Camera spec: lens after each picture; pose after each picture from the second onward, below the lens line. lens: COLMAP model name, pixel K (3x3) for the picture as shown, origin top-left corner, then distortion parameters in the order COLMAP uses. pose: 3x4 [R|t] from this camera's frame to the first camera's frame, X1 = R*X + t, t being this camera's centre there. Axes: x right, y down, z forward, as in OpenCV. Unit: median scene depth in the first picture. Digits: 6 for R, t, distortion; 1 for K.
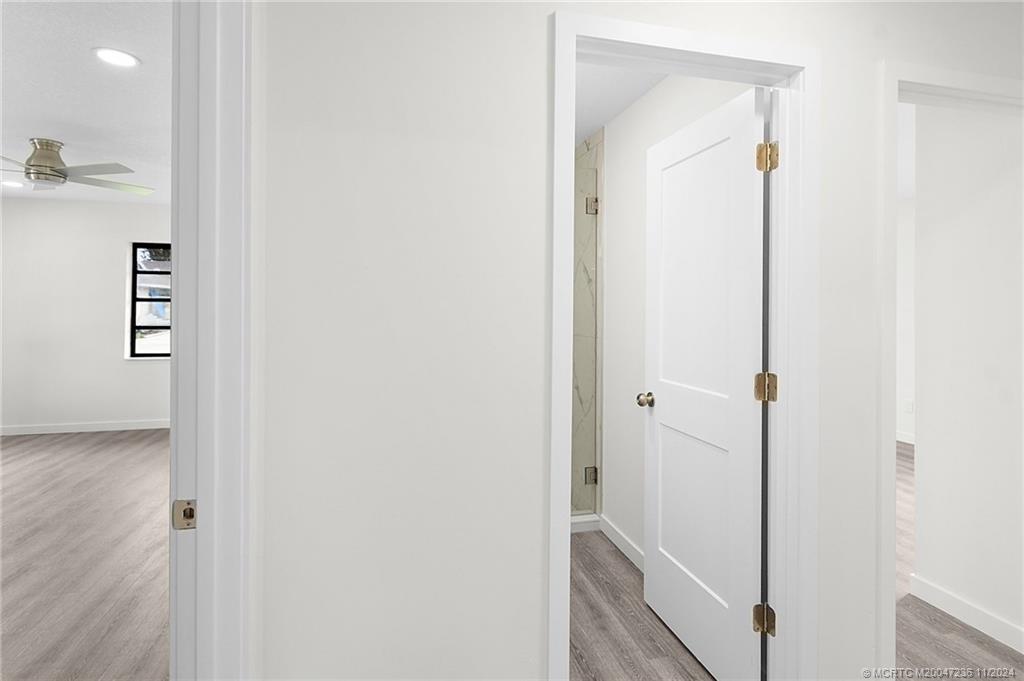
lens RADIAL K [[522.5, 0, 511.3], [0, 522.5, 306.5], [0, 0, 1]] dist [-0.000184, -0.000151]
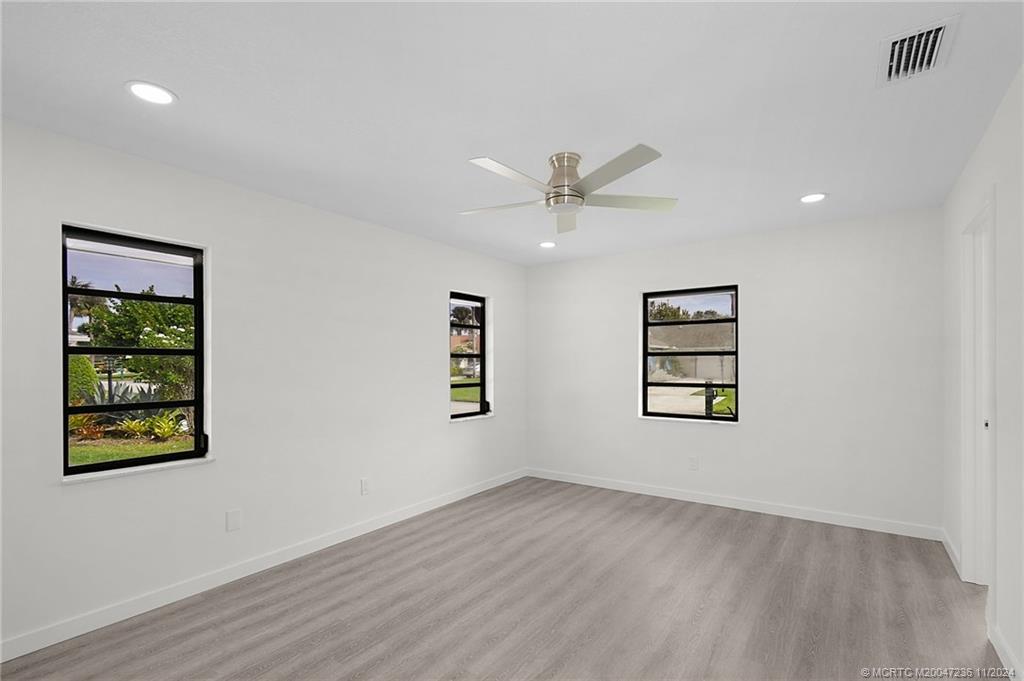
lens RADIAL K [[477.7, 0, 512.0], [0, 477.7, 340.5], [0, 0, 1]] dist [-0.001728, -0.000268]
pose [[0.643448, -0.038449, -0.764524, -0.291323], [0.005492, 0.998944, -0.045616, 0.000438], [0.765470, 0.025153, 0.642980, 0.352930]]
